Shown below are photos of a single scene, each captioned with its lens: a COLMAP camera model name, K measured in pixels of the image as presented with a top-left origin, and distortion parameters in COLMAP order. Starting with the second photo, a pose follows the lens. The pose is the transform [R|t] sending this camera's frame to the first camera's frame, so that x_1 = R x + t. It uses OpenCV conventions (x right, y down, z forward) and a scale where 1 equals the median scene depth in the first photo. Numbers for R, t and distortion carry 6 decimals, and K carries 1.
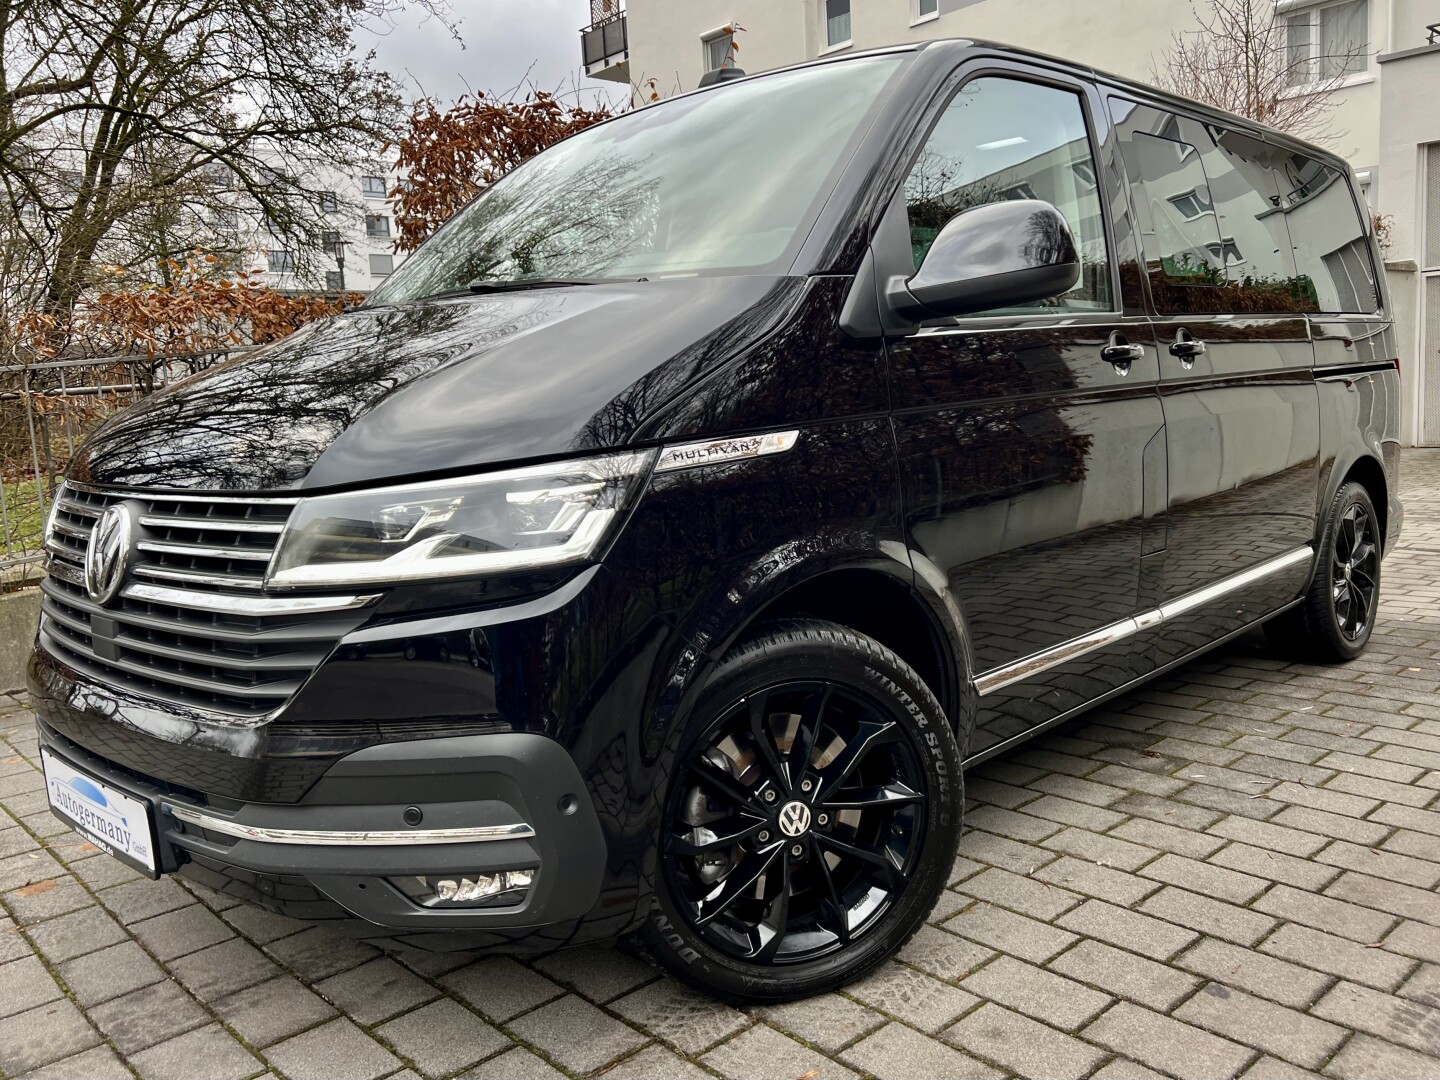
lens RADIAL K [[1098.6, 0, 727.9], [0, 1098.6, 494.4], [0, 0, 1]] dist [0.049439, -0.052091]
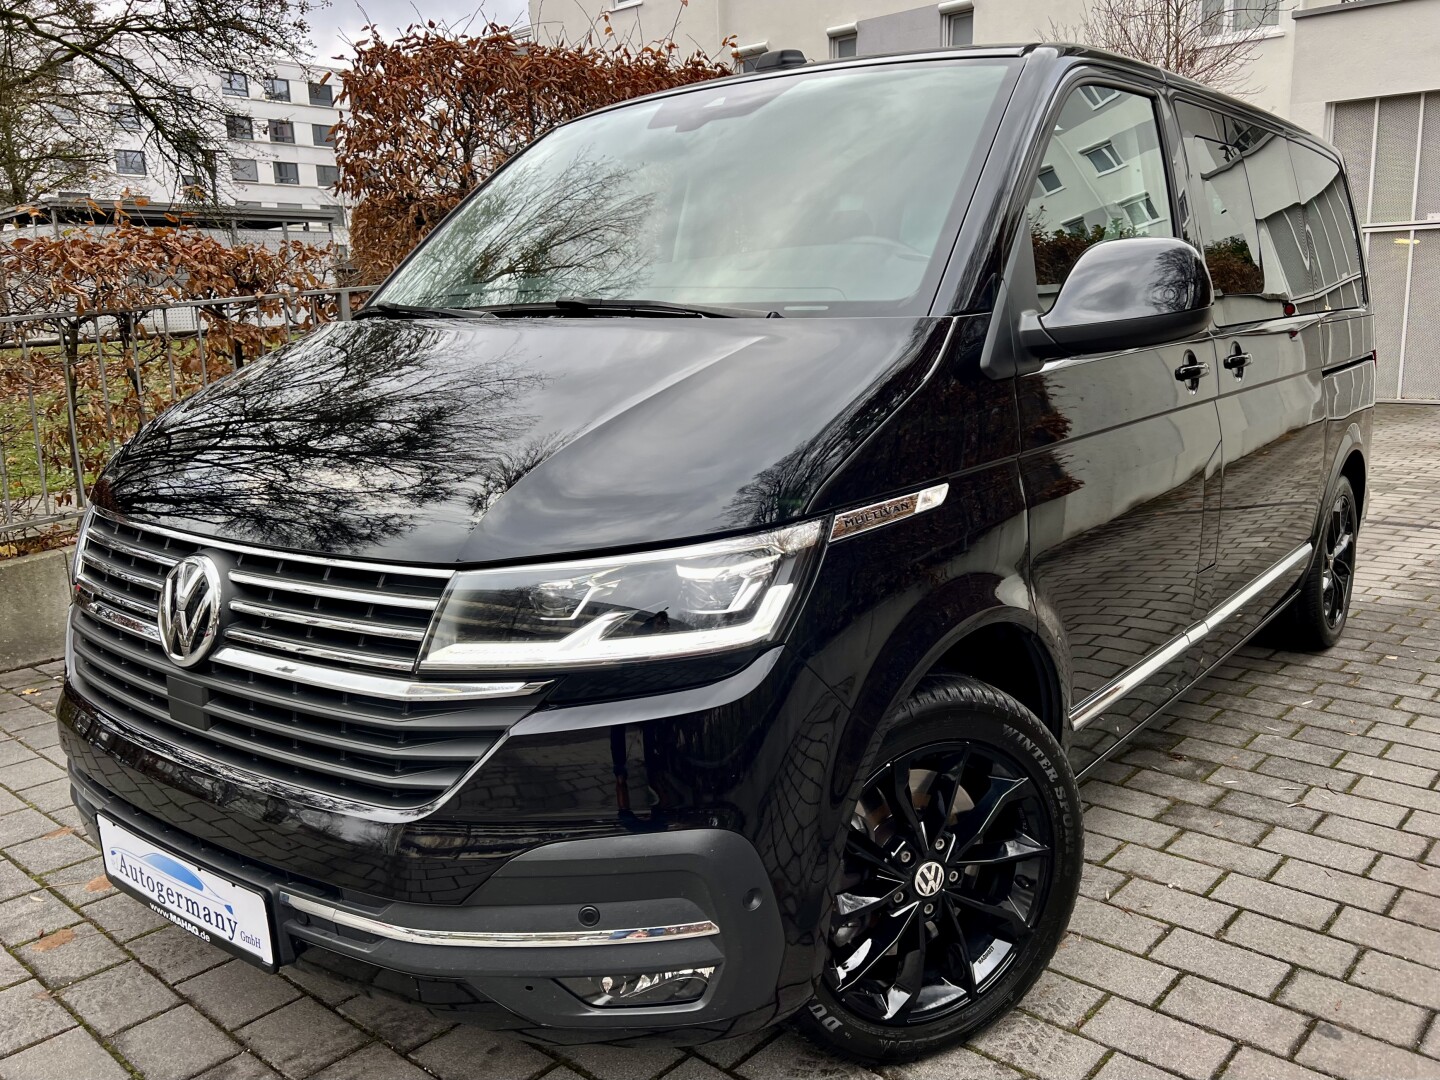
lens RADIAL K [[1114.3, 0, 724.0], [0, 1114.3, 492.5], [0, 0, 1]] dist [0.045427, -0.047481]
pose [[0.994131, 0.007756, 0.107904, -0.211245], [-0.014949, 0.997707, 0.066006, -0.100969], [-0.107145, -0.067232, 0.991968, 0.052931]]
